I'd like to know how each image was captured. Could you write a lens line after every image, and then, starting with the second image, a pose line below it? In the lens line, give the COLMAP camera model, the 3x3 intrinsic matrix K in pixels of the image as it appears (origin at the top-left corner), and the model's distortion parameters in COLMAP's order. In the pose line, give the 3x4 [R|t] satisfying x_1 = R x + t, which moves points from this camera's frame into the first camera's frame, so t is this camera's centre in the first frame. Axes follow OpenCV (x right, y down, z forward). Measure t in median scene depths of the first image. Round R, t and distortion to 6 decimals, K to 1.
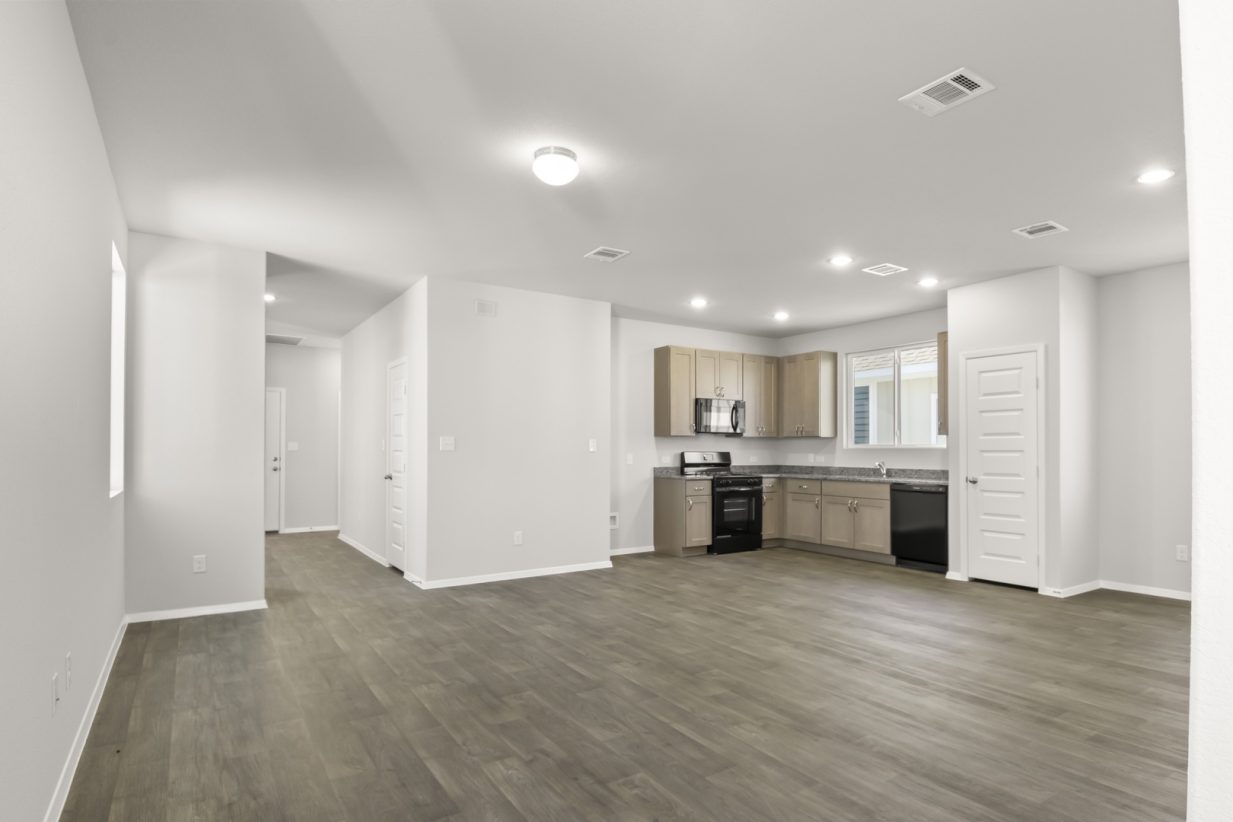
lens RADIAL K [[667.5, 0, 634.4], [0, 667.5, 442.7], [0, 0, 1]] dist [0.003617, -0.005321]
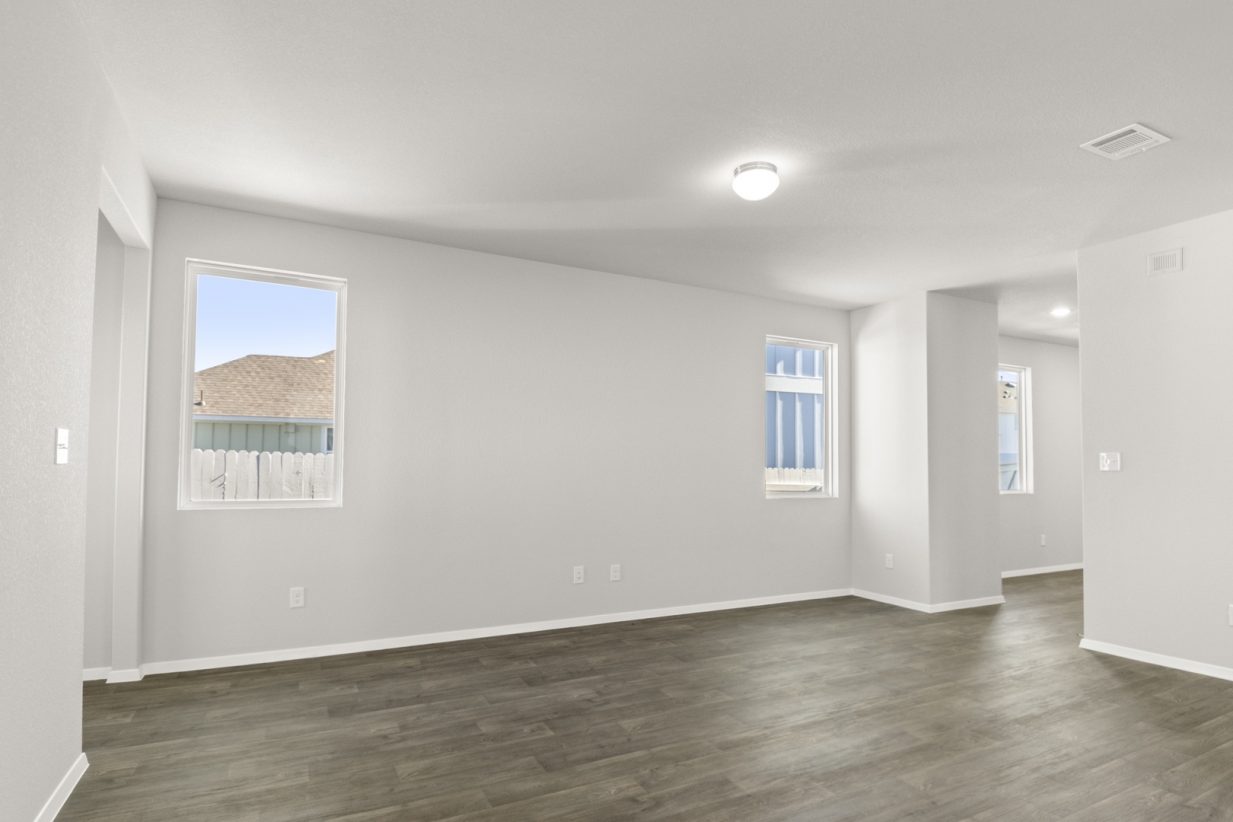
lens RADIAL K [[667.5, 0, 647.7], [0, 667.5, 458.2], [0, 0, 1]] dist [0.003617, -0.005321]
pose [[-0.112720, -0.017419, -0.993474, 1.101581], [0.004420, 0.999828, -0.018032, 0.017284], [0.993617, -0.006424, -0.112624, 1.201080]]
